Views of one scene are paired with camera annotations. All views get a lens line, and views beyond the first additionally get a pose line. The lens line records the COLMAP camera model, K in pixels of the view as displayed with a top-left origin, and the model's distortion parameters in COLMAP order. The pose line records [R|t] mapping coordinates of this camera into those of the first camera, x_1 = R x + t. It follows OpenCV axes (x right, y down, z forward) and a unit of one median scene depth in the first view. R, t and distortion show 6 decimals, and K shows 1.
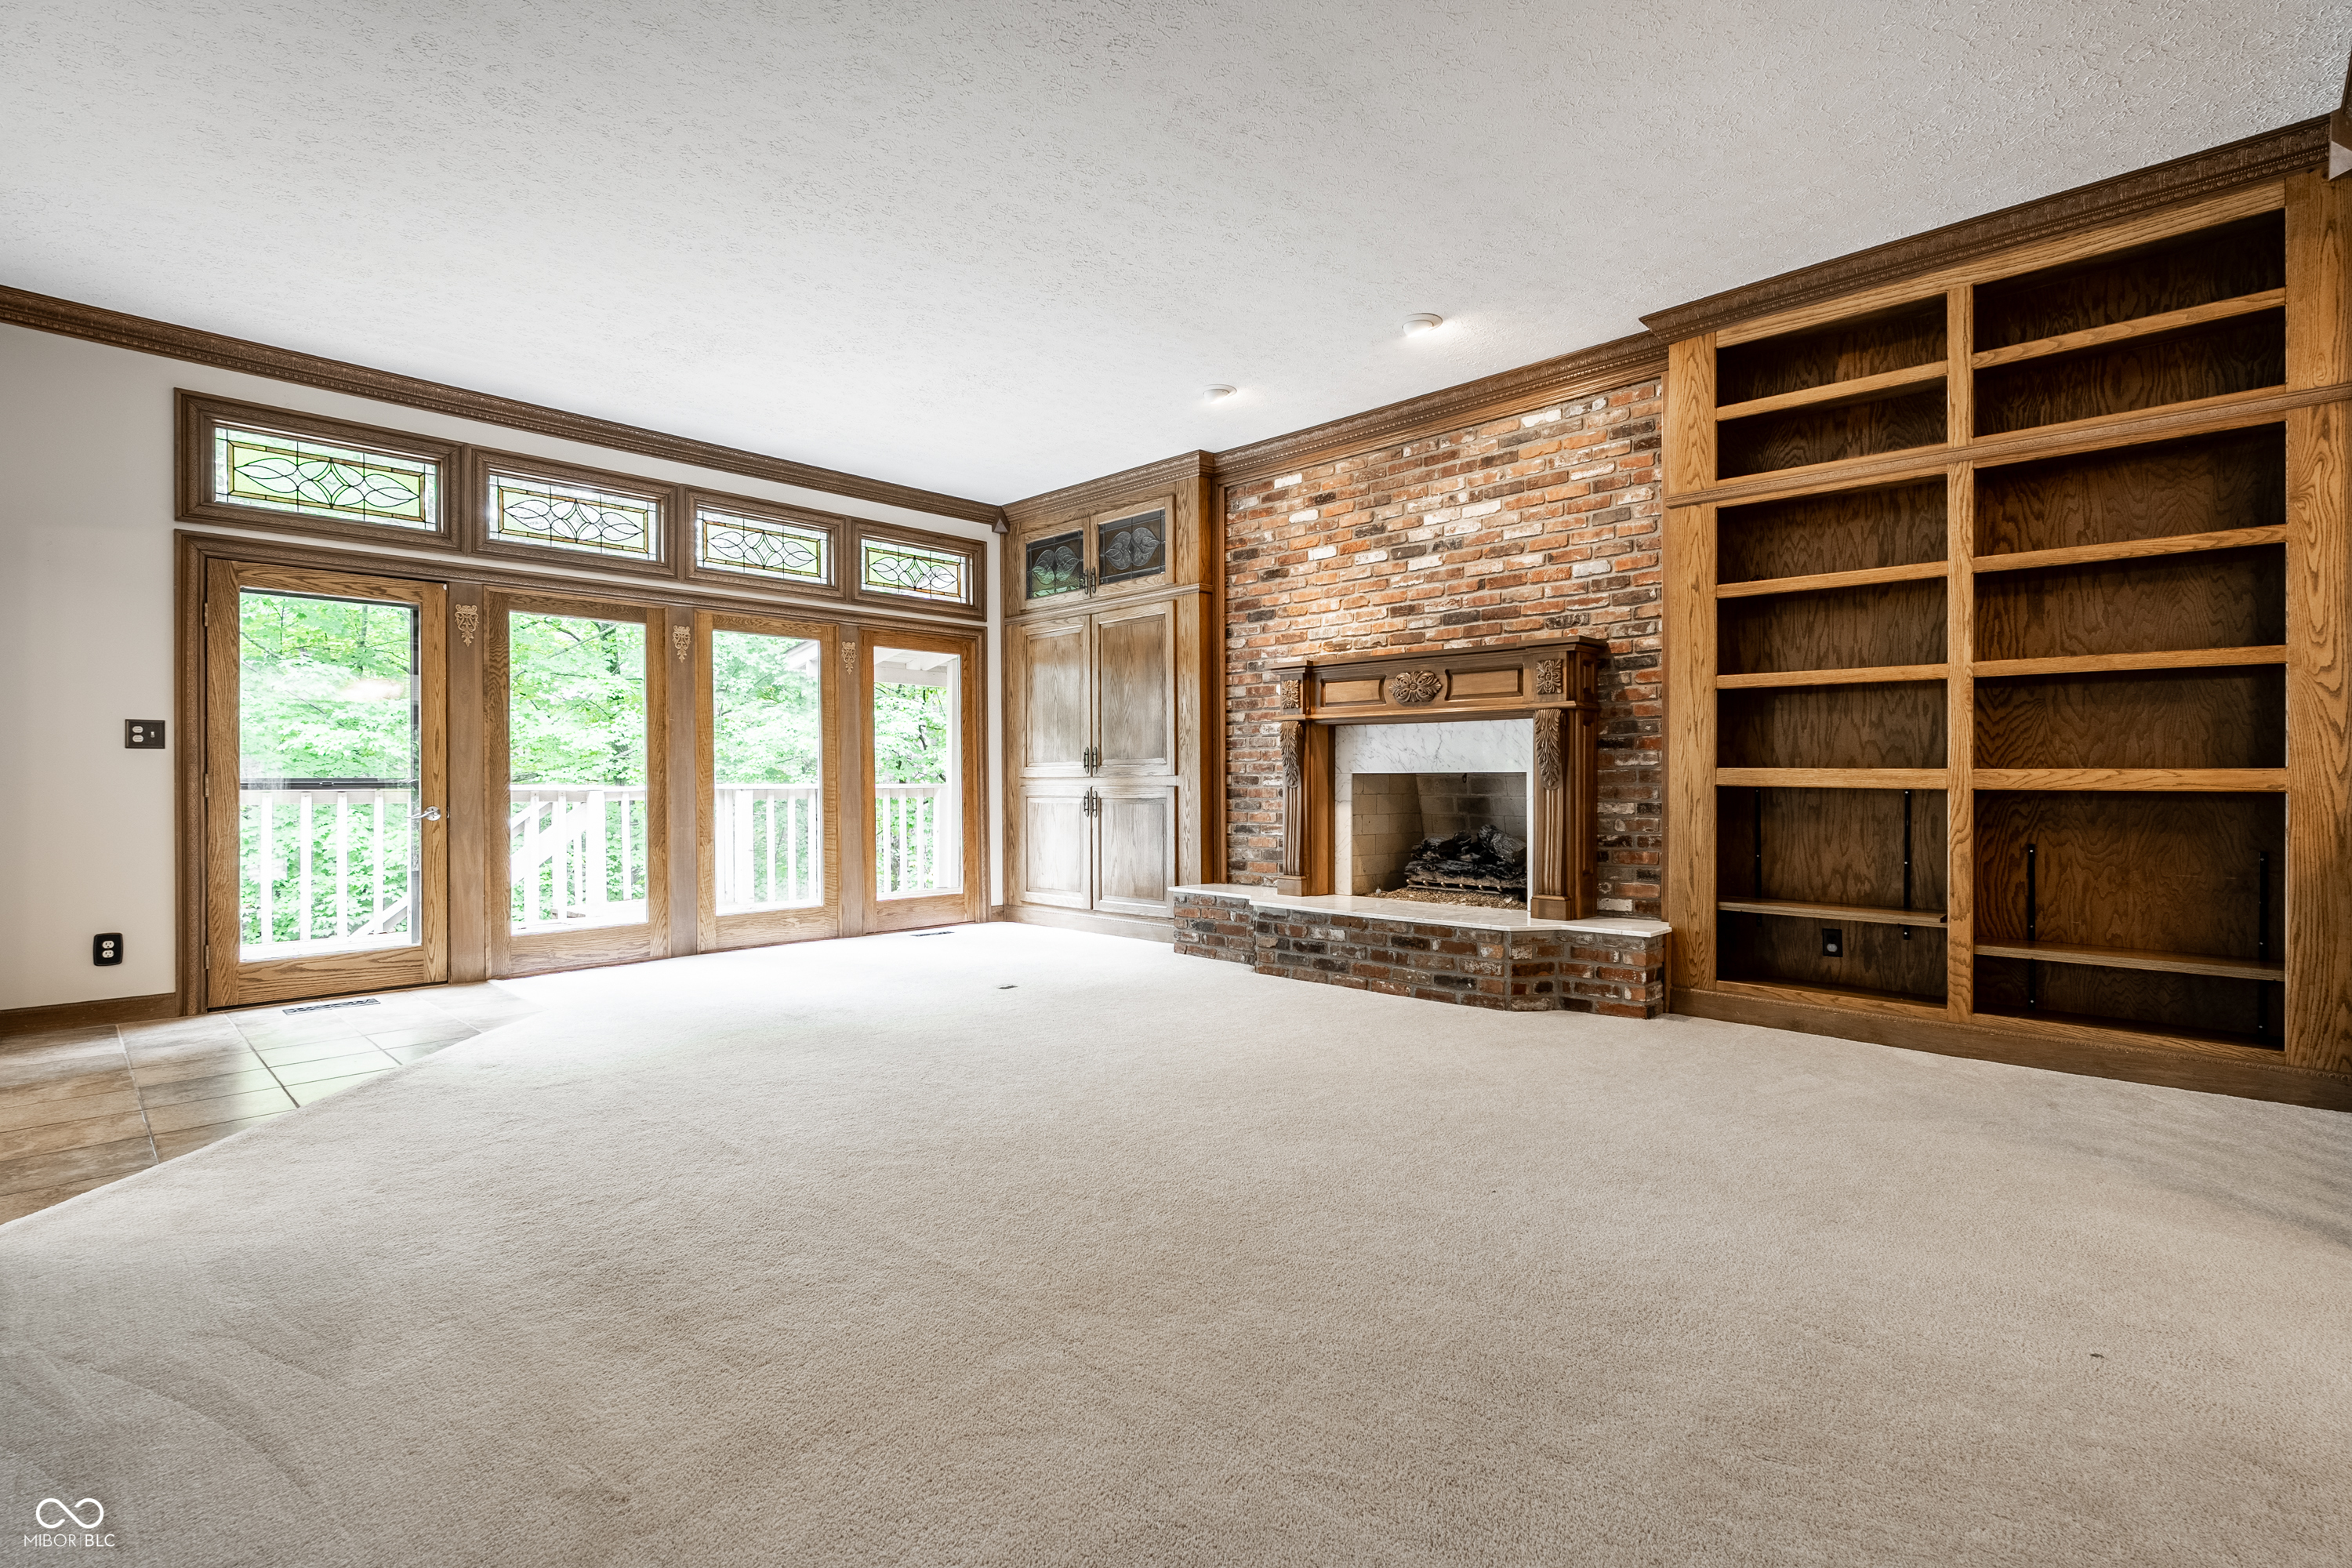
lens RADIAL K [[1095.0, 0, 1160.9], [0, 1095.0, 774.4], [0, 0, 1]] dist [-0.006556, 0.002929]
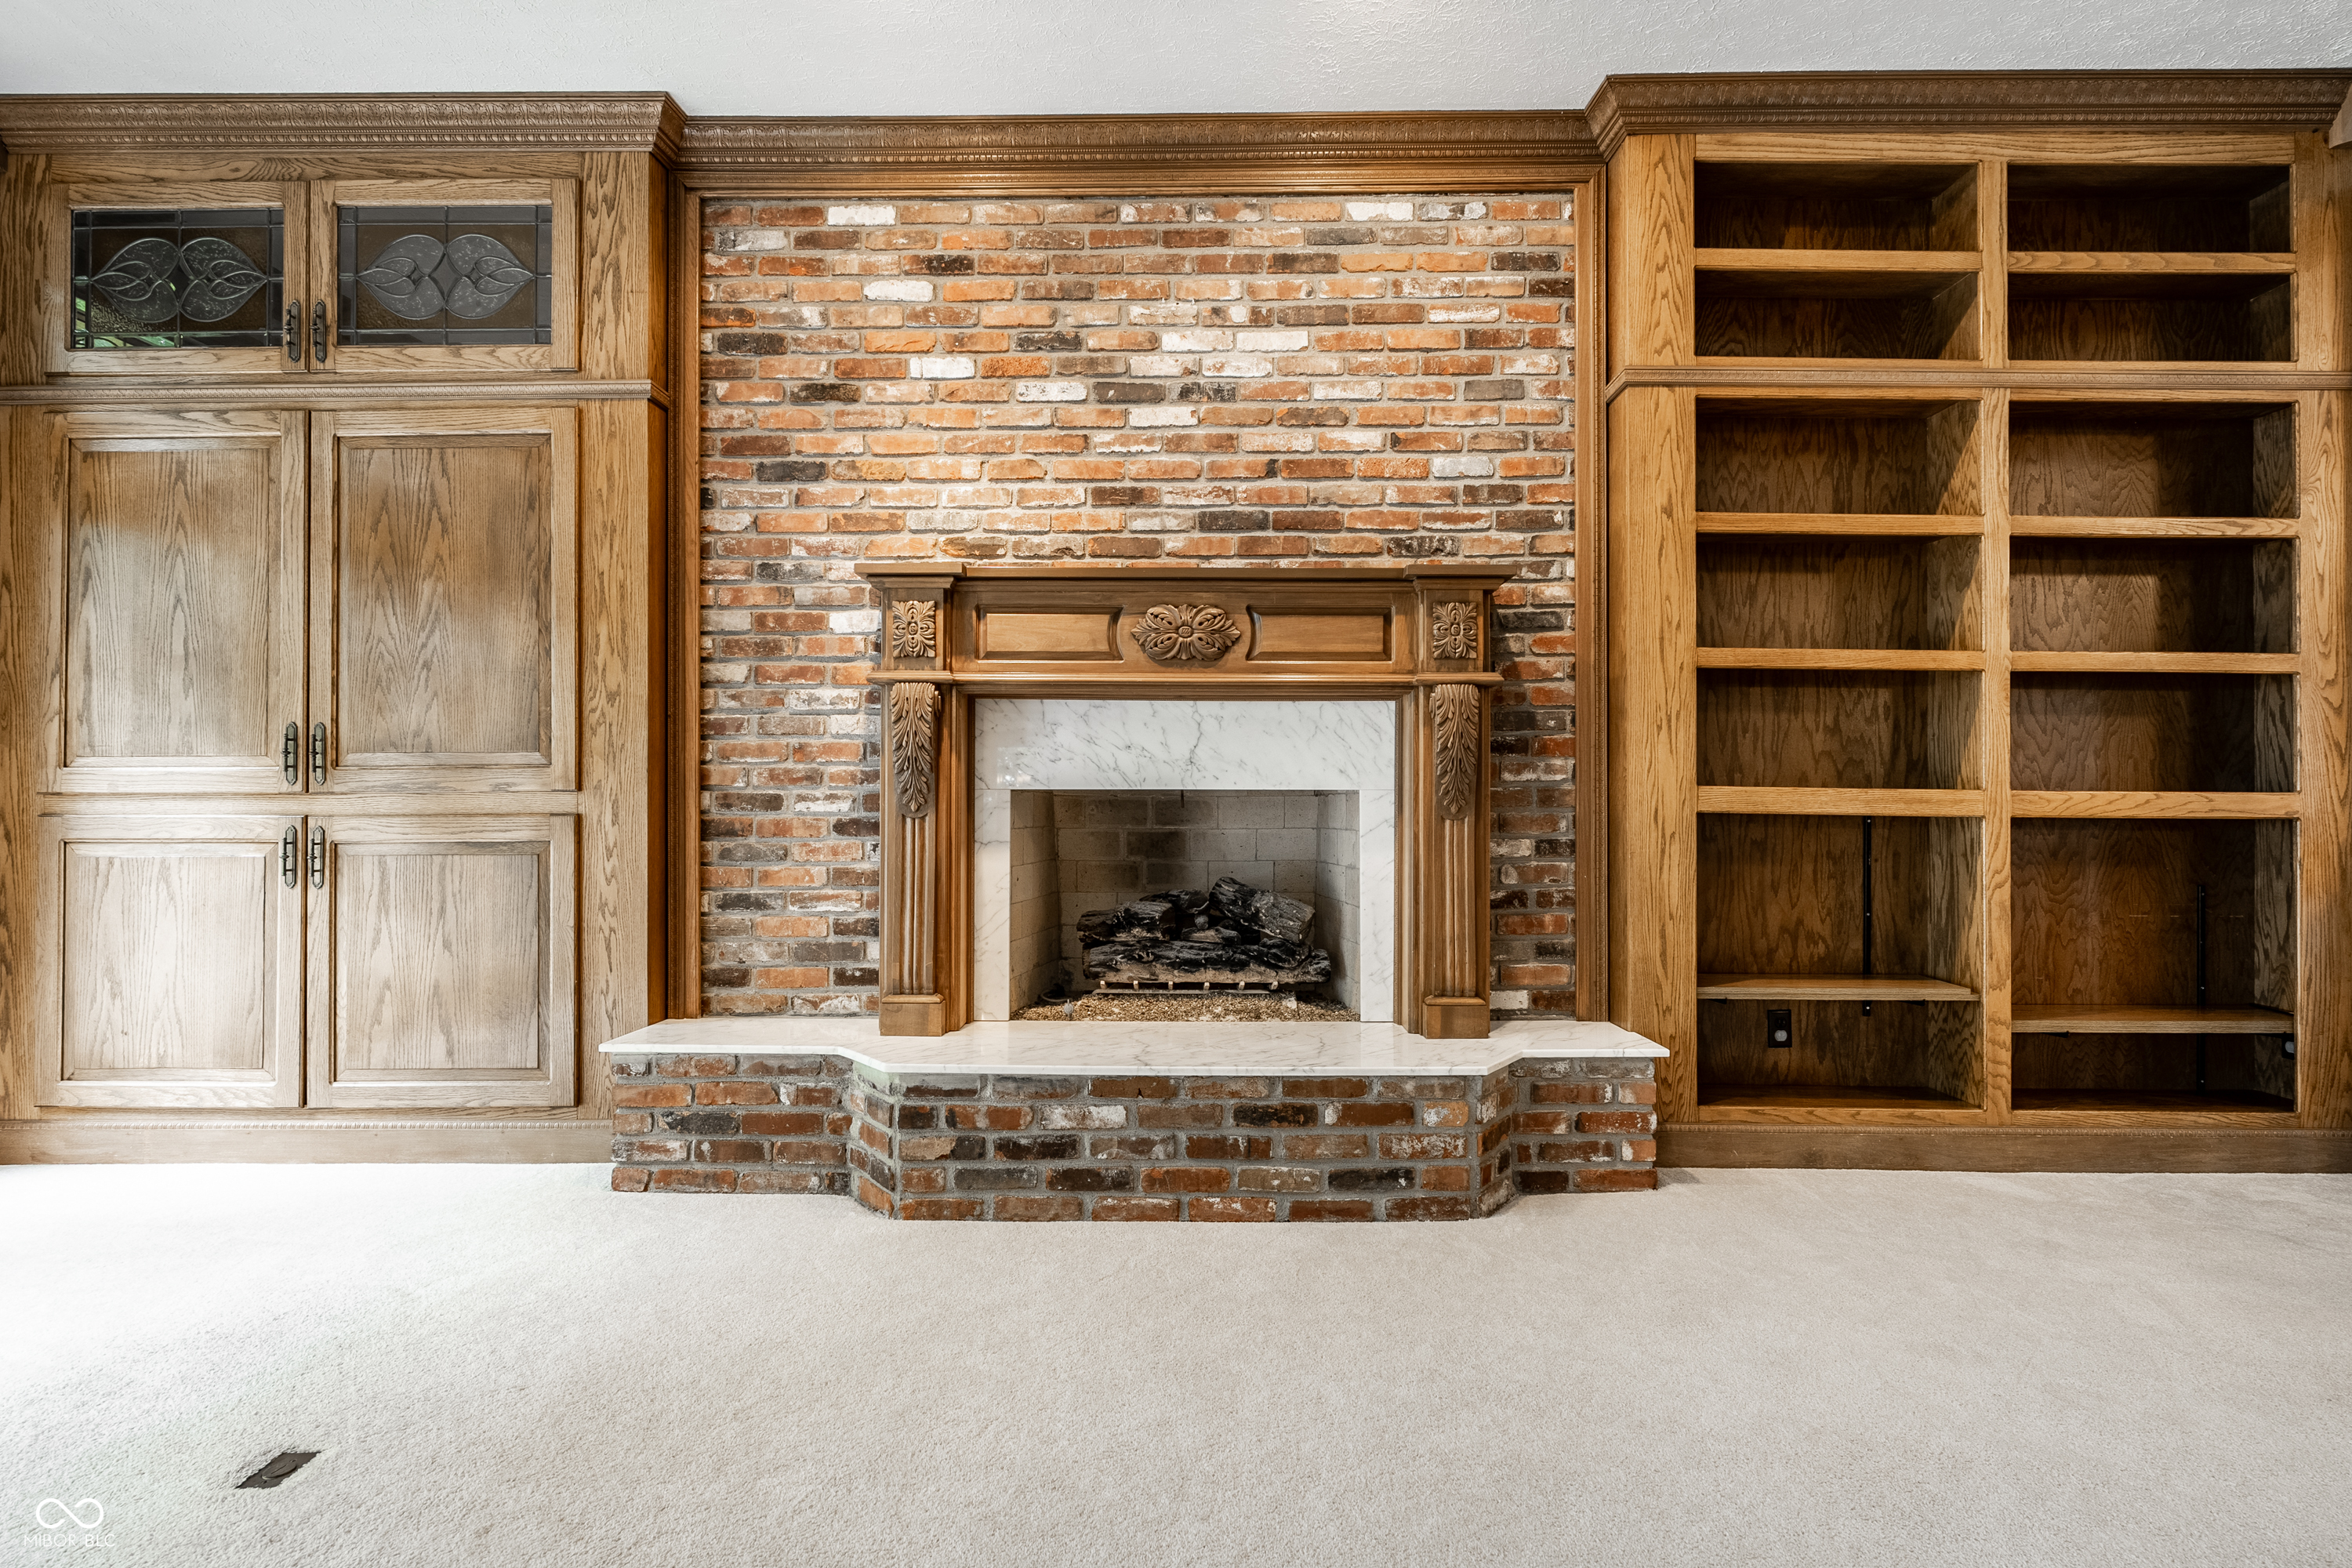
lens RADIAL K [[1234.1, 0, 1196.1], [0, 1234.1, 781.0], [0, 0, 1]] dist [-0.003557, 0.003045]
pose [[0.722546, 0.012942, 0.691202, -0.188984], [-0.006563, 0.999908, -0.011862, 0.001683], [-0.691292, 0.004035, 0.722564, 0.546616]]
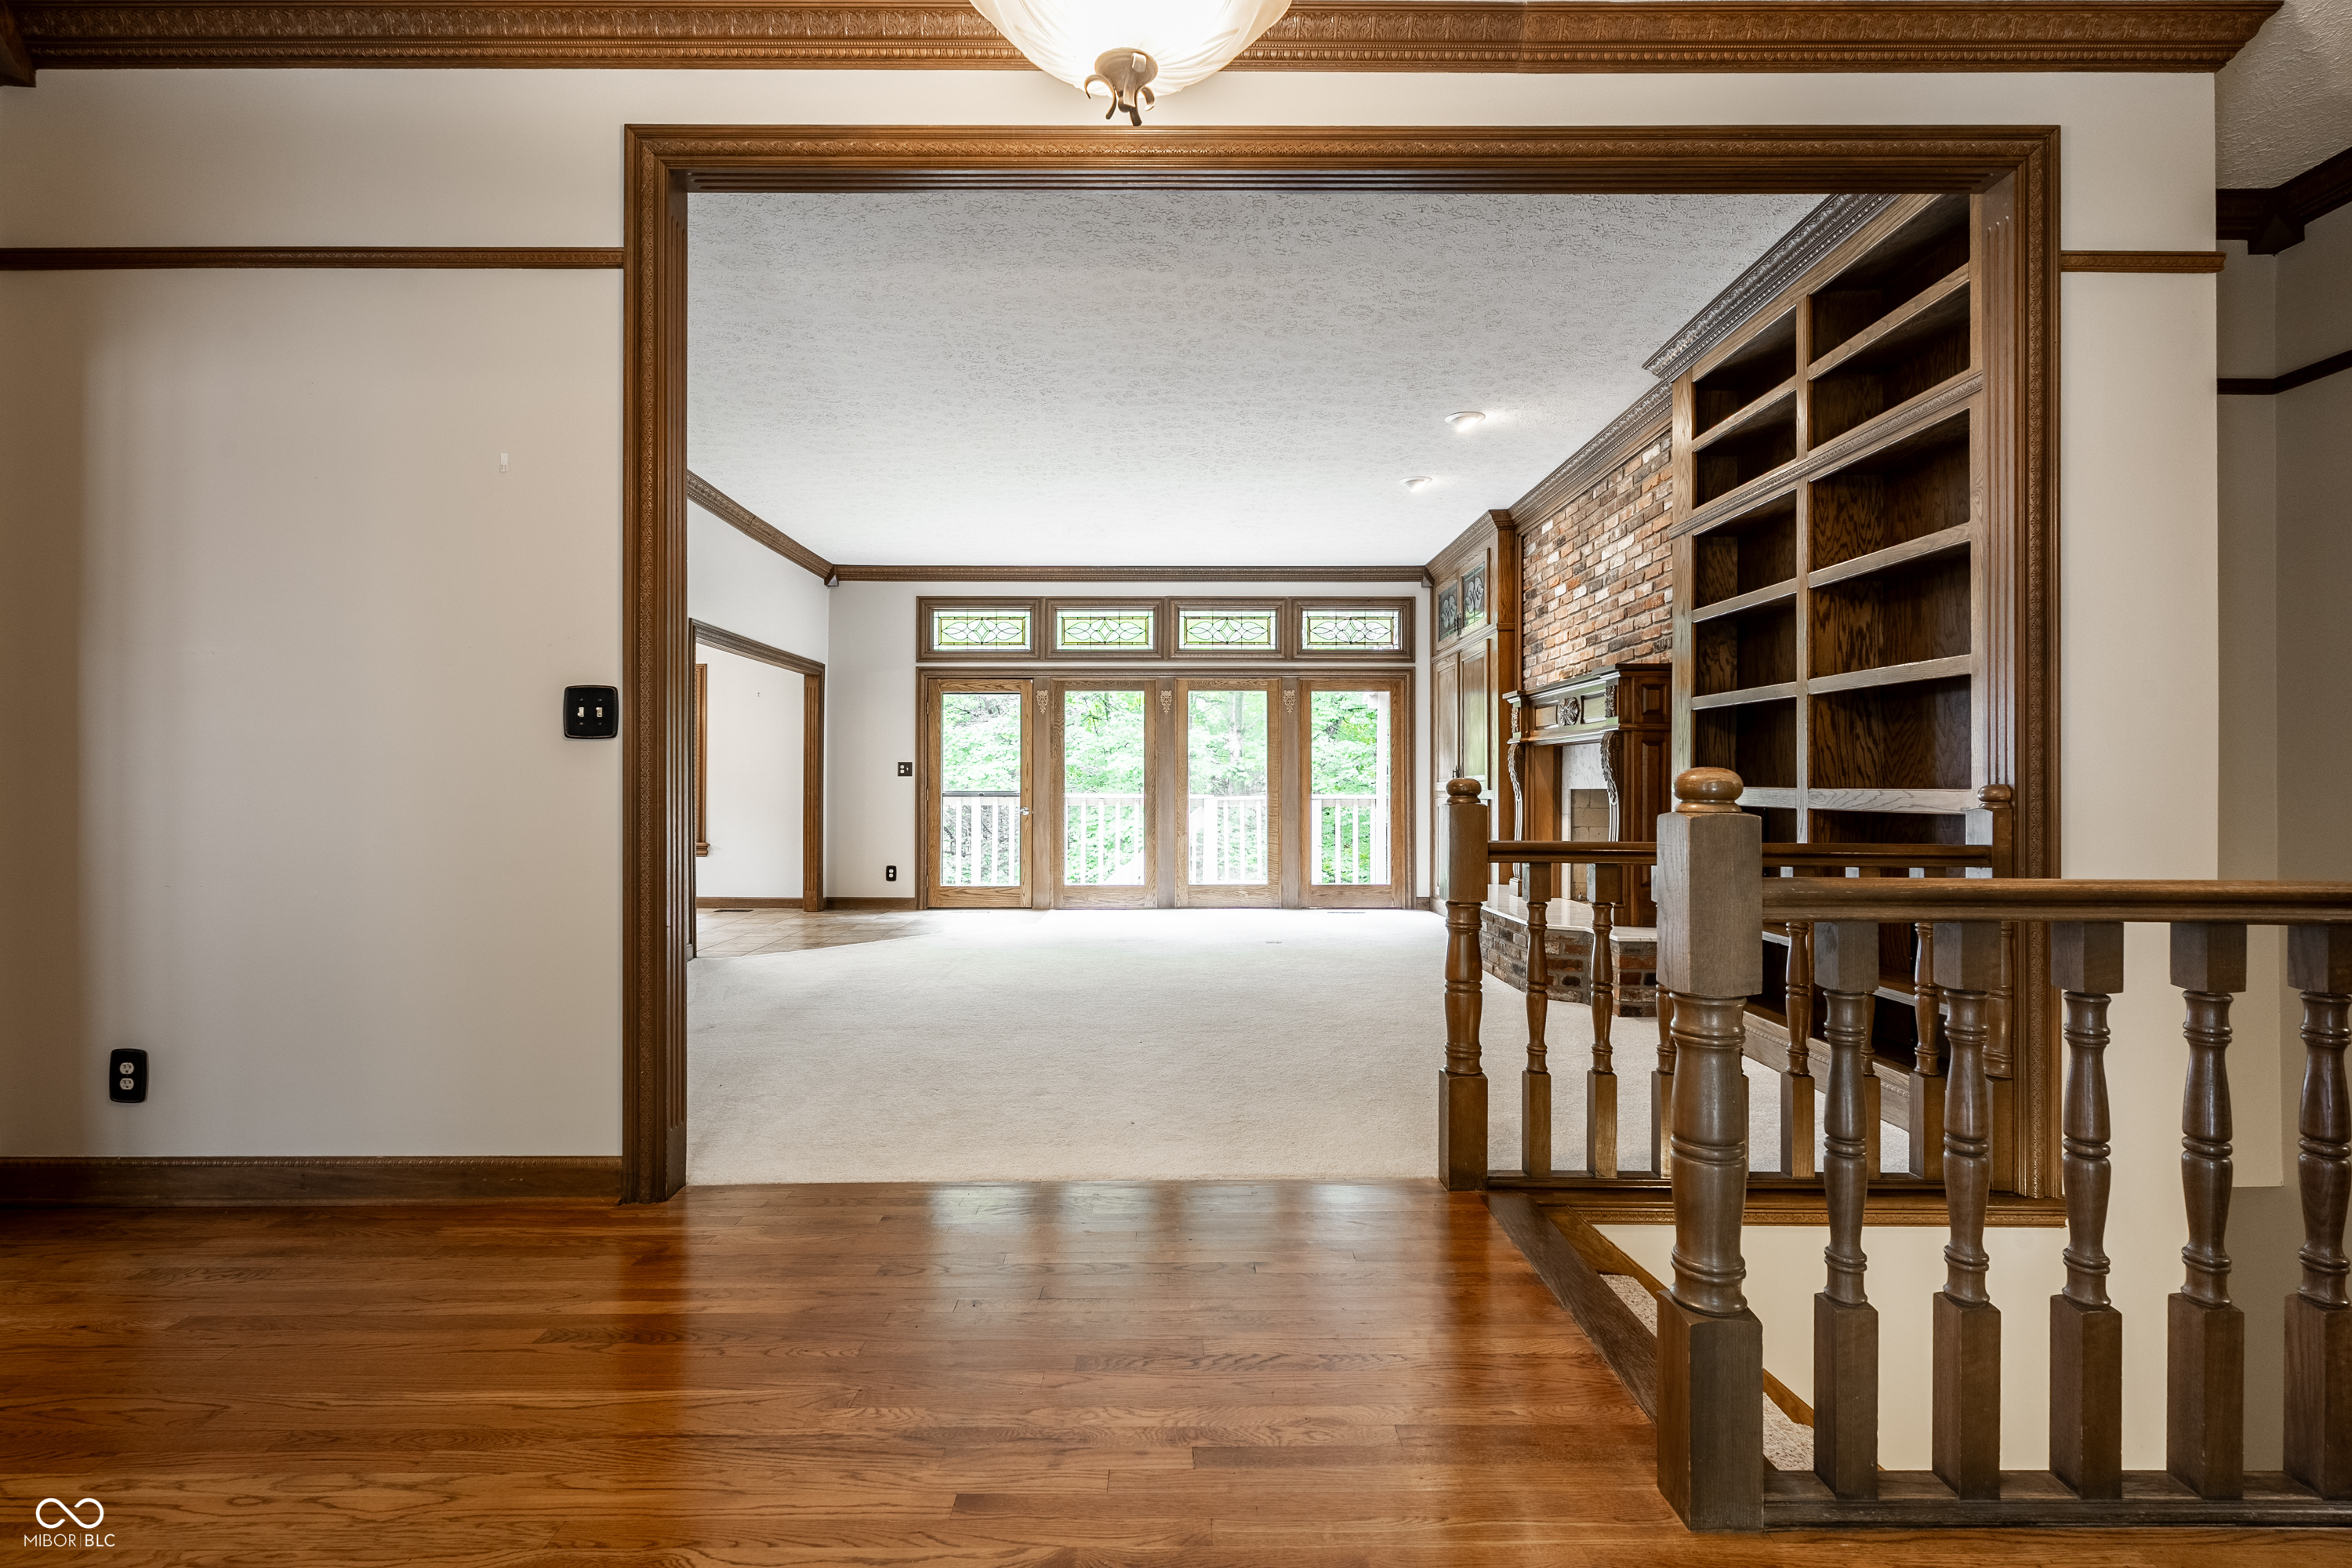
lens RADIAL K [[1095.0, 0, 1164.9], [0, 1095.0, 786.1], [0, 0, 1]] dist [-0.006556, 0.002929]
pose [[0.699551, 0.000144, -0.714583, 0.733739], [0.001314, 0.999998, 0.001489, -0.006737], [0.714582, -0.001981, 0.699549, -0.068876]]
